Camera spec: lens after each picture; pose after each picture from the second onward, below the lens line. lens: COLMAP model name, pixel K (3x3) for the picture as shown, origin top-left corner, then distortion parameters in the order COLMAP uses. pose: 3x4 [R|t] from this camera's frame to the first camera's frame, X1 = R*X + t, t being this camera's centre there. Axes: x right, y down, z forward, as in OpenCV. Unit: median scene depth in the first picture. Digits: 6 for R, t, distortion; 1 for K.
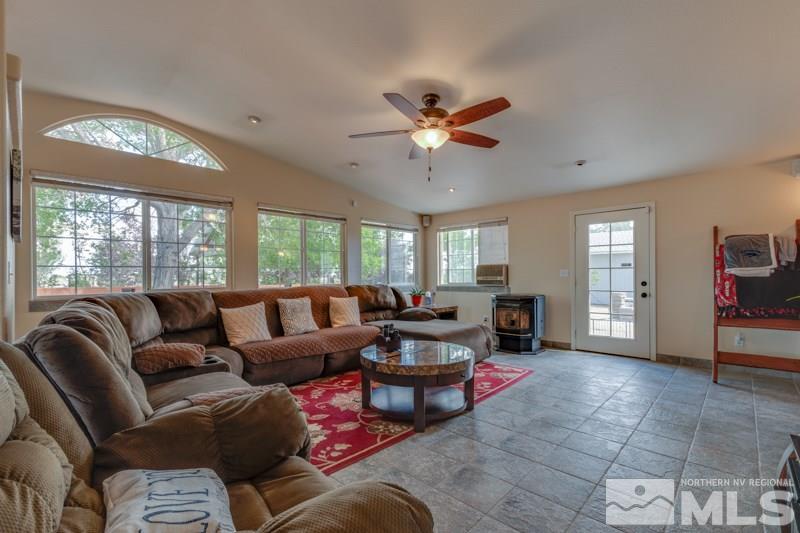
lens RADIAL K [[353.6, 0, 396.6], [0, 353.6, 278.6], [0, 0, 1]] dist [0.002197, 0.000271]
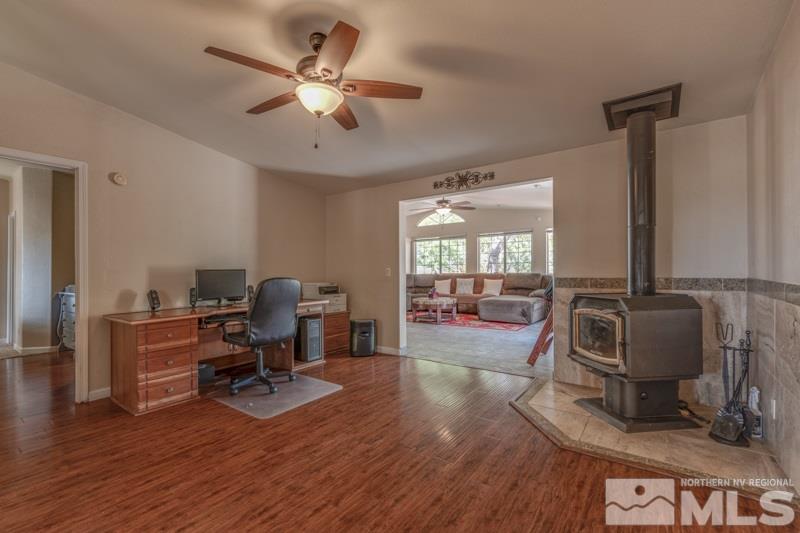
lens RADIAL K [[355.6, 0, 400.0], [0, 355.6, 266.5], [0, 0, 1]] dist [0.001148, 0.000092]
pose [[0.141631, -0.005121, -0.989906, 1.765057], [0.003032, 0.999984, -0.004740, -0.007541], [0.989915, -0.002330, 0.141645, 0.275358]]
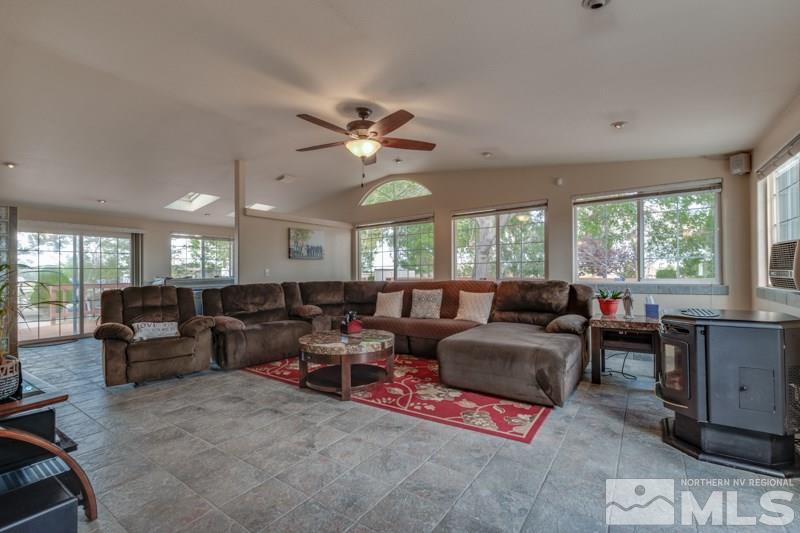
lens RADIAL K [[355.6, 0, 400.0], [0, 355.6, 266.5], [0, 0, 1]] dist [0.001148, 0.000092]
pose [[0.152383, -0.012956, -0.988237, 0.878719], [0.005369, 0.999910, -0.012282, -0.008128], [0.988307, -0.003435, 0.152438, 0.689688]]
